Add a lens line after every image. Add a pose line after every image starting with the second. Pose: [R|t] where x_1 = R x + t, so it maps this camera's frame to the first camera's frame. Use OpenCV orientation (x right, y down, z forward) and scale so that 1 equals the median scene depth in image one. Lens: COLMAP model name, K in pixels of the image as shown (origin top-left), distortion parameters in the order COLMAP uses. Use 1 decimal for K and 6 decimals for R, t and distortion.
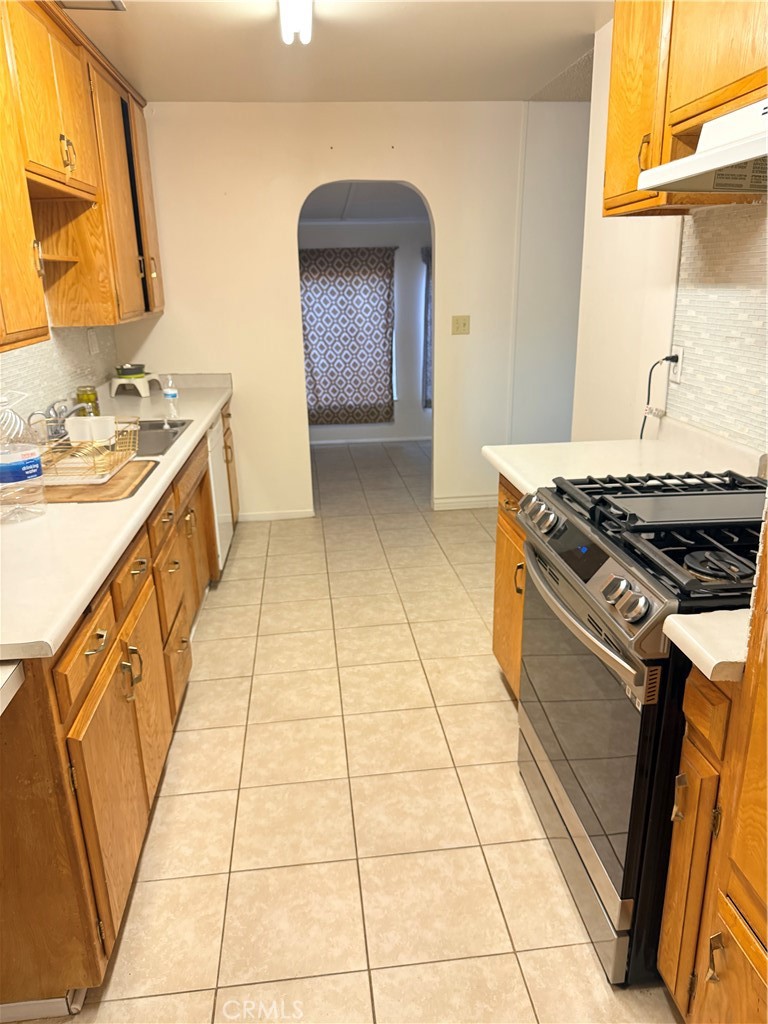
lens RADIAL K [[722.7, 0, 381.9], [0, 722.7, 514.7], [0, 0, 1]] dist [0.057483, -0.013316]
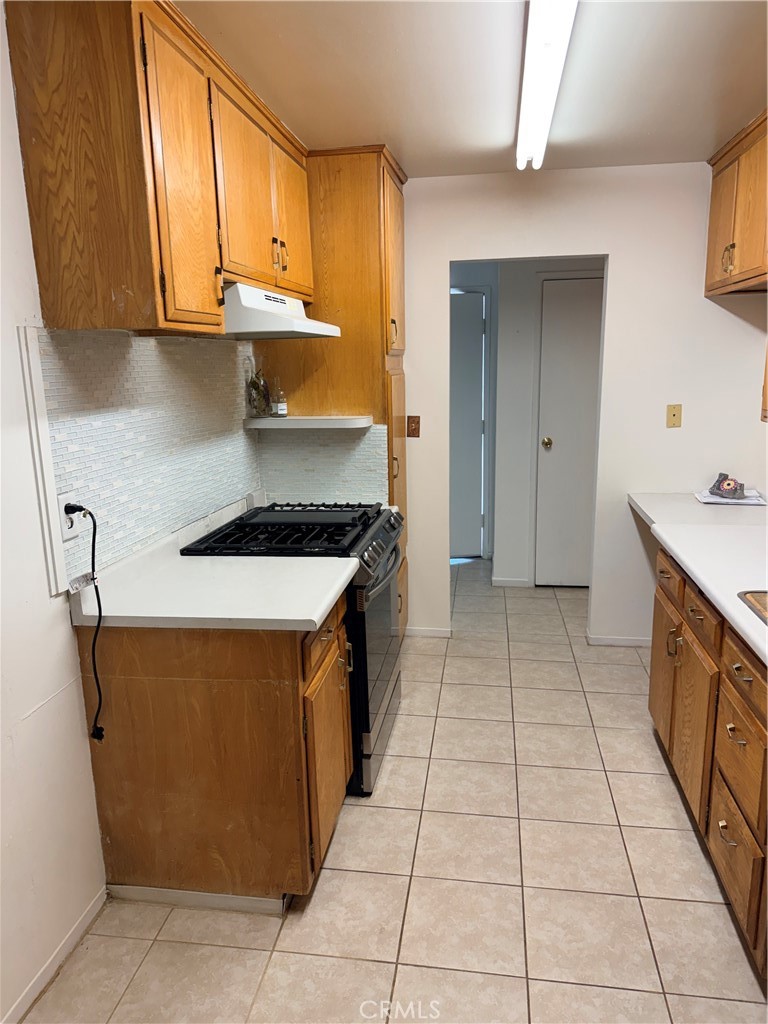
lens RADIAL K [[722.7, 0, 383.6], [0, 722.7, 514.7], [0, 0, 1]] dist [0.057483, -0.013316]
pose [[-0.965096, -0.026189, 0.260583, -0.134286], [0.109487, 0.863522, 0.492284, -0.656592], [-0.237912, 0.503632, -0.830514, 1.869649]]
